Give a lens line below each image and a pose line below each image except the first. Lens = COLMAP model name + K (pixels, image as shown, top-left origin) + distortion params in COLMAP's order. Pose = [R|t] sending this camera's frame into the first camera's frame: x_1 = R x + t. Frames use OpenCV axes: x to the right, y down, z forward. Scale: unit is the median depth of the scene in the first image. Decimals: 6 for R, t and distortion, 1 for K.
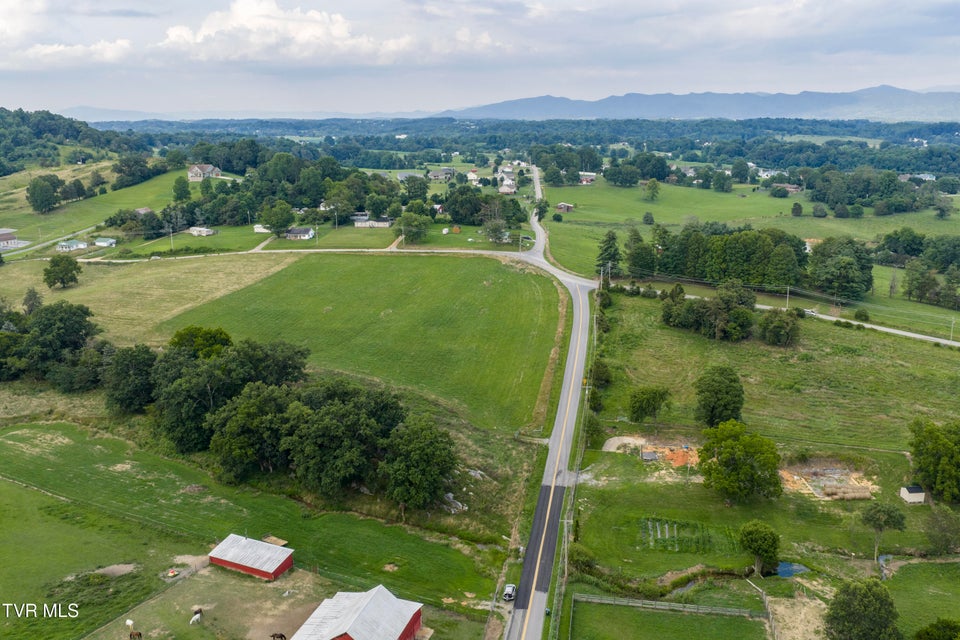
lens RADIAL K [[794.3, 0, 481.4], [0, 794.3, 324.3], [0, 0, 1]] dist [0.021241, -0.028713]
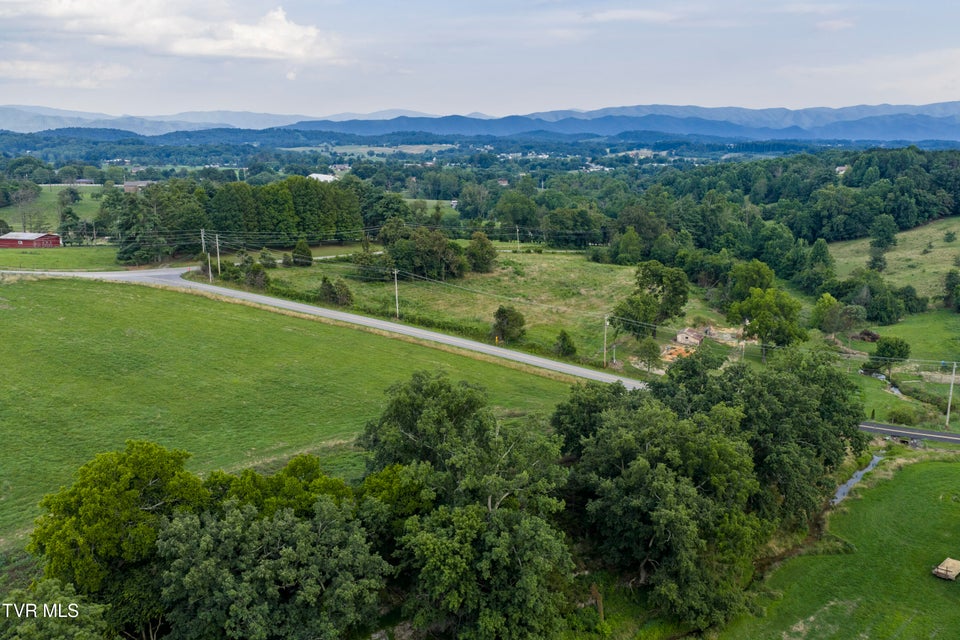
lens RADIAL K [[843.3, 0, 511.8], [0, 843.3, 324.7], [0, 0, 1]] dist [0.019141, -0.023759]
pose [[0.225351, -0.204307, 0.952615, -0.493834], [0.242265, 0.958805, 0.148324, -0.045508], [-0.943676, 0.197361, 0.265564, 0.597601]]
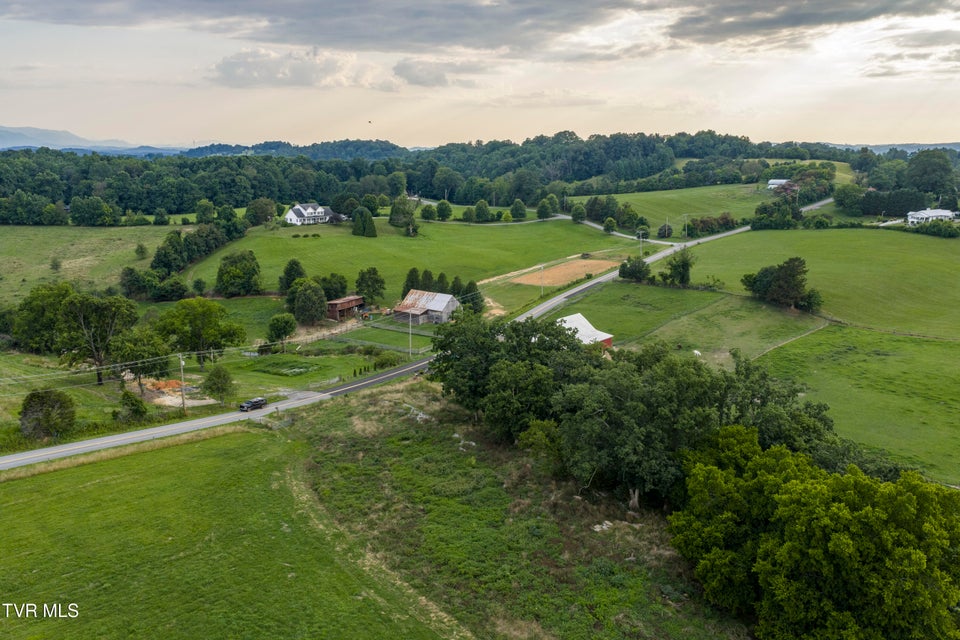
lens RADIAL K [[794.3, 0, 482.3], [0, 794.3, 319.9], [0, 0, 1]] dist [0.021241, -0.028713]
pose [[-0.920809, -0.075687, 0.382600, -0.257212], [0.105661, 0.895891, 0.431526, -0.153337], [-0.375429, 0.437779, -0.816947, 1.005897]]
